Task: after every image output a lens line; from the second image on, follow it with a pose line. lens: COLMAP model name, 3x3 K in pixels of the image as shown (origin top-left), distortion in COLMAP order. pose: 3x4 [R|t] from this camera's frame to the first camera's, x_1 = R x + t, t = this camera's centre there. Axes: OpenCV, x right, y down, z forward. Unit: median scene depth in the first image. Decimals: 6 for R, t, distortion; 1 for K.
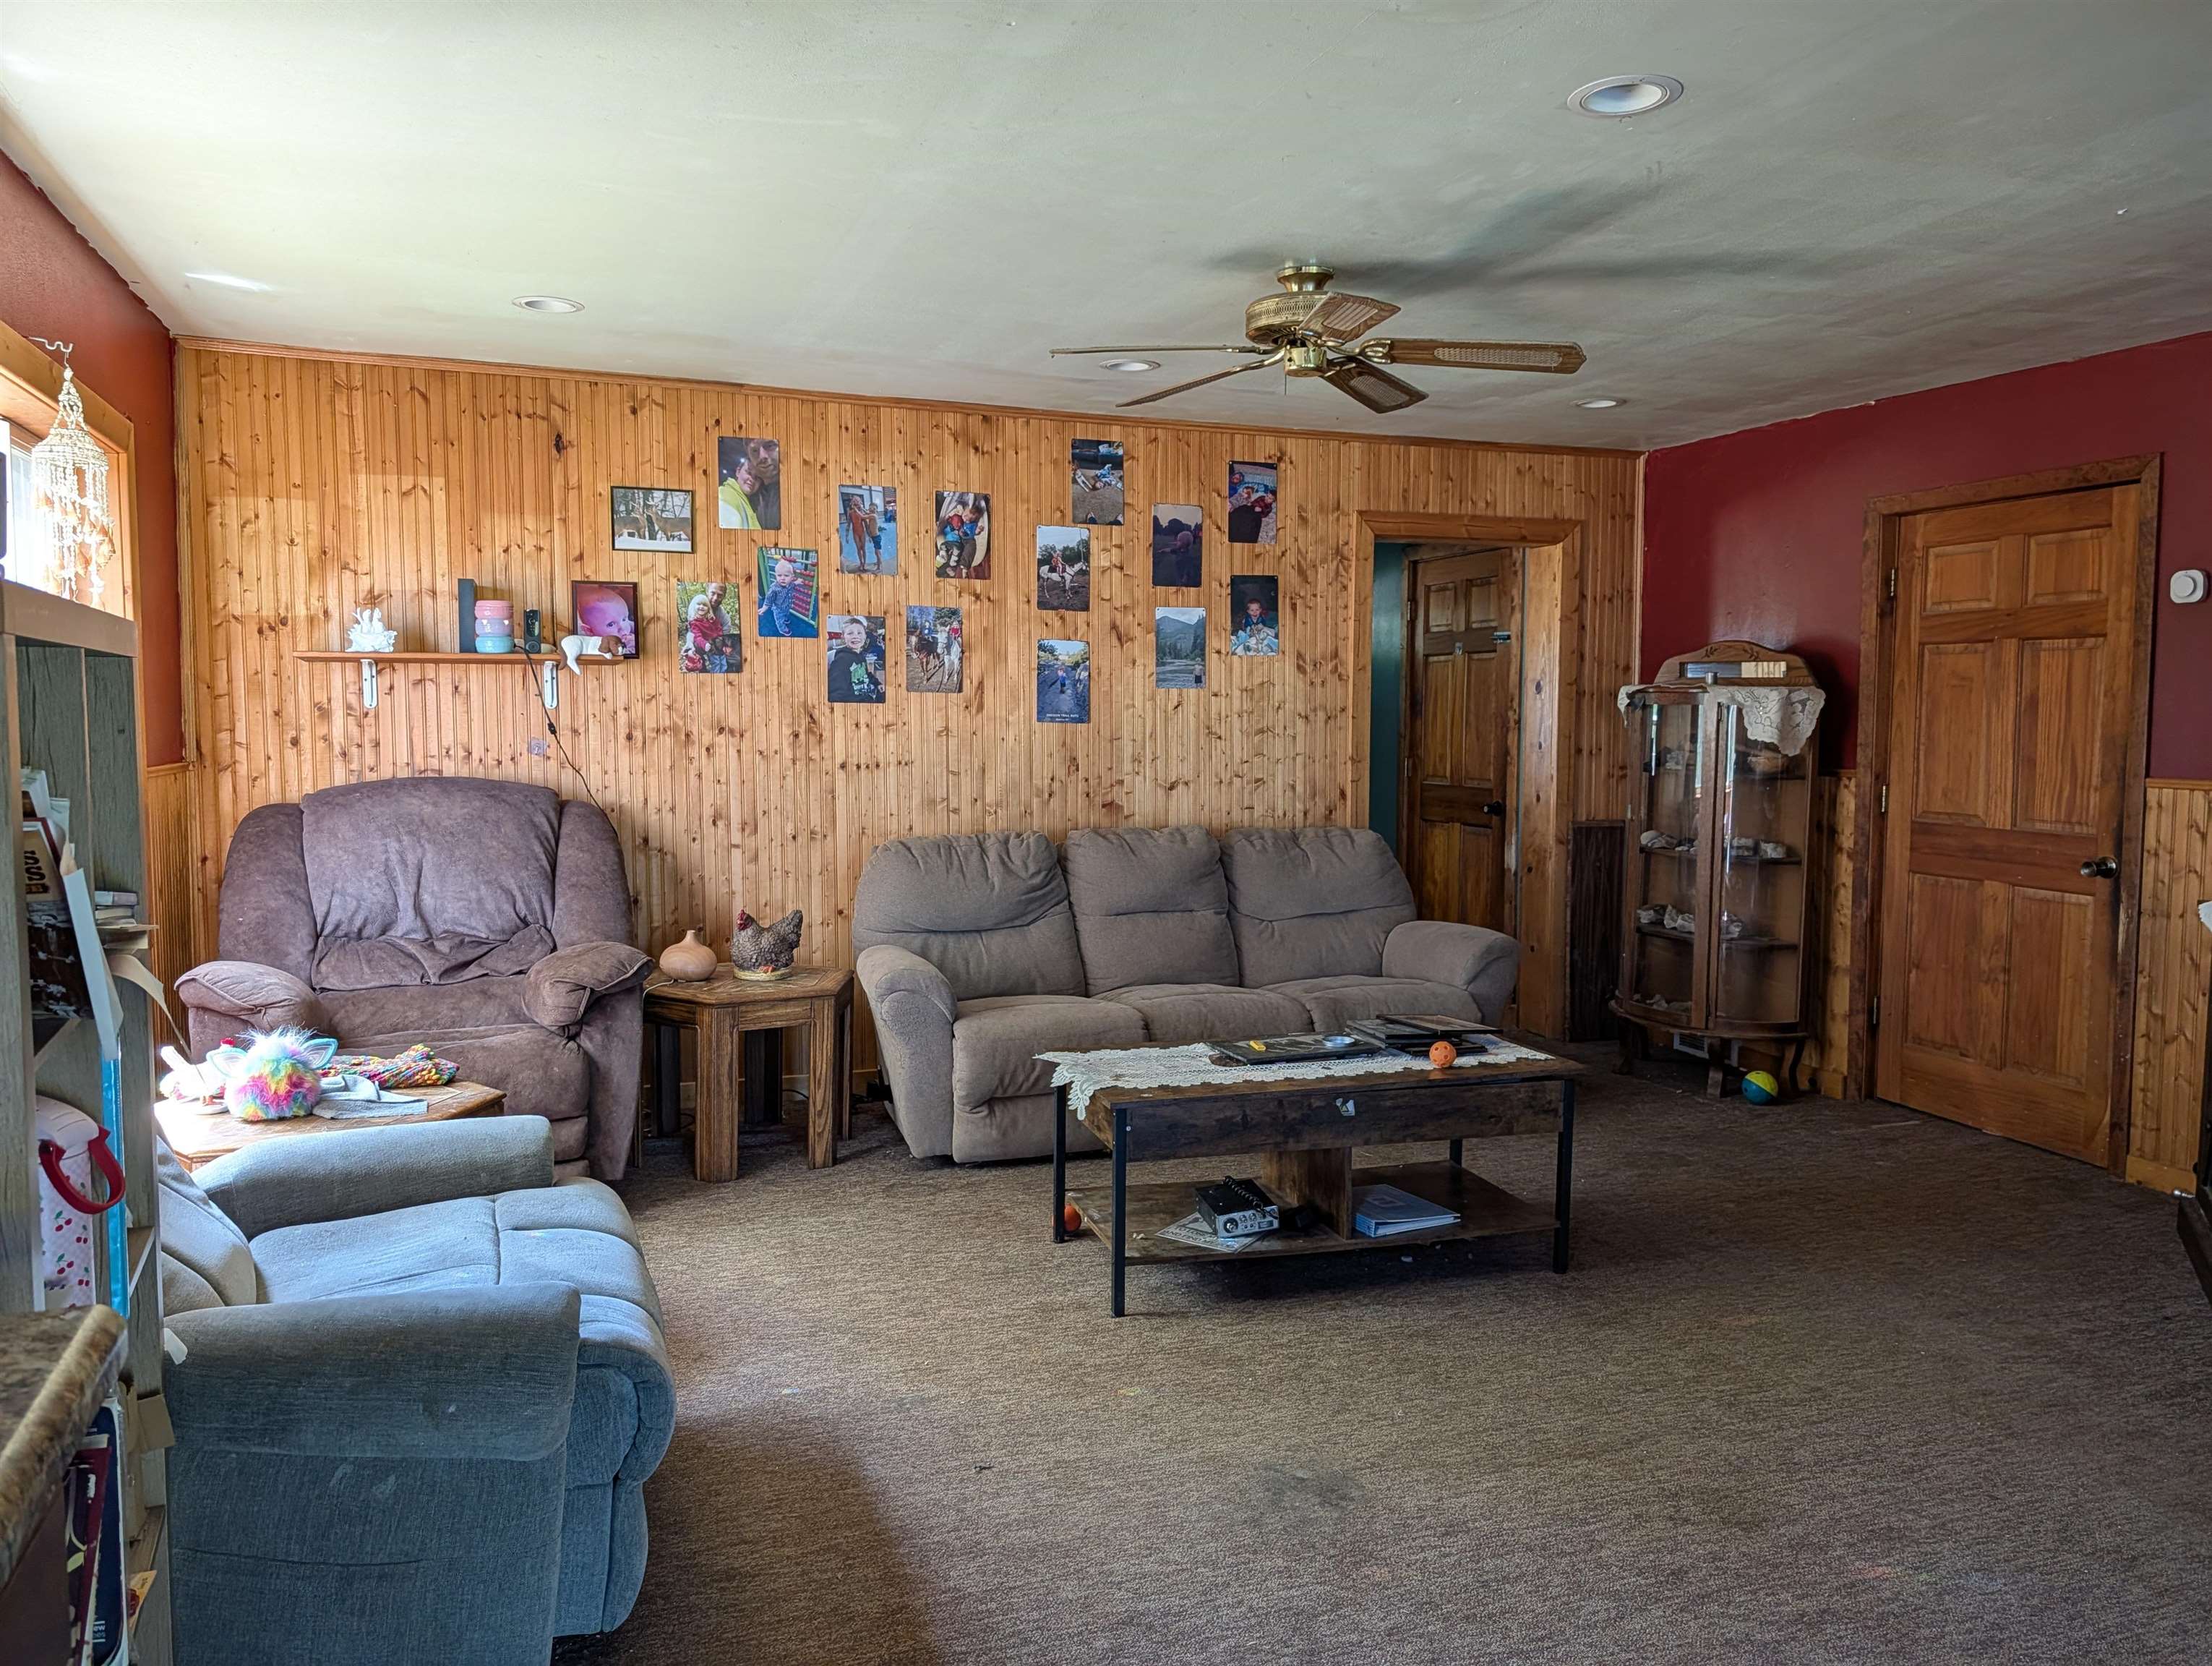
lens RADIAL K [[1600.2, 0, 1091.5], [0, 1600.2, 834.2], [0, 0, 1]] dist [0.019613, -0.026997]
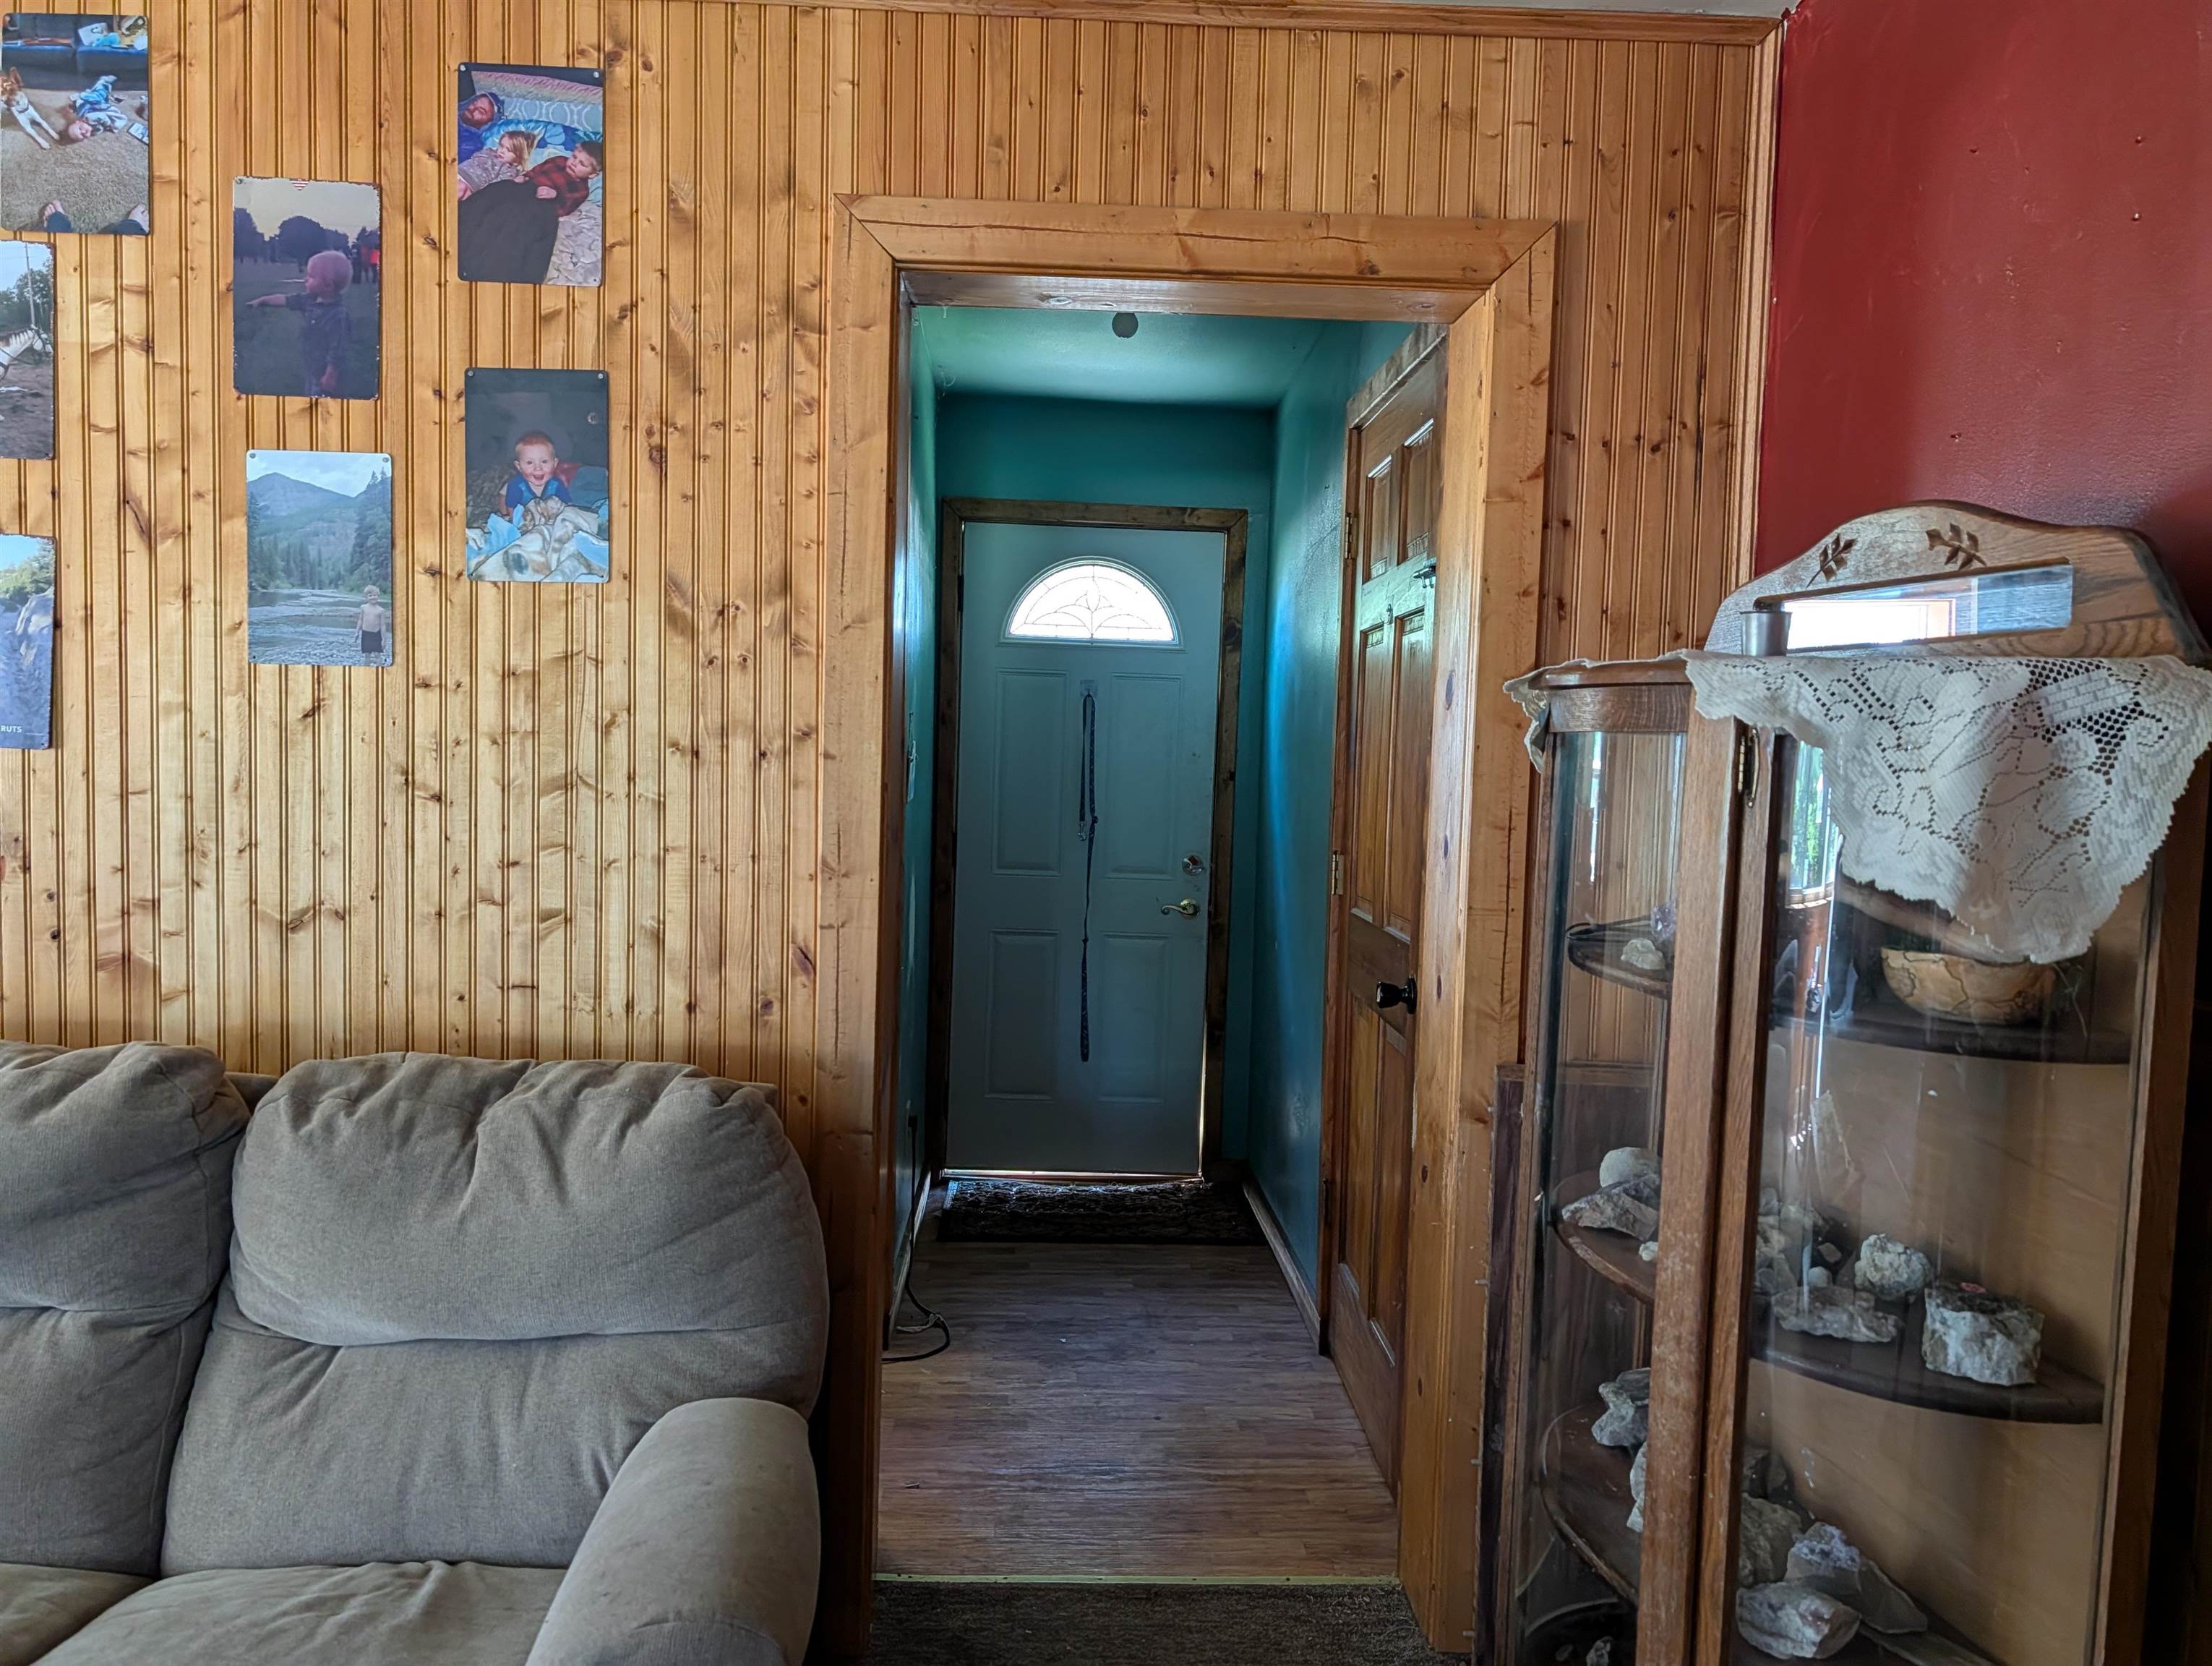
lens RADIAL K [[1600.2, 0, 1124.4], [0, 1600.2, 833.2], [0, 0, 1]] dist [0.019613, -0.026997]
pose [[0.953034, 0.039487, -0.300277, 0.352114], [-0.049106, 0.998492, -0.024553, -0.050818], [0.298855, 0.038146, 0.953536, 0.689970]]
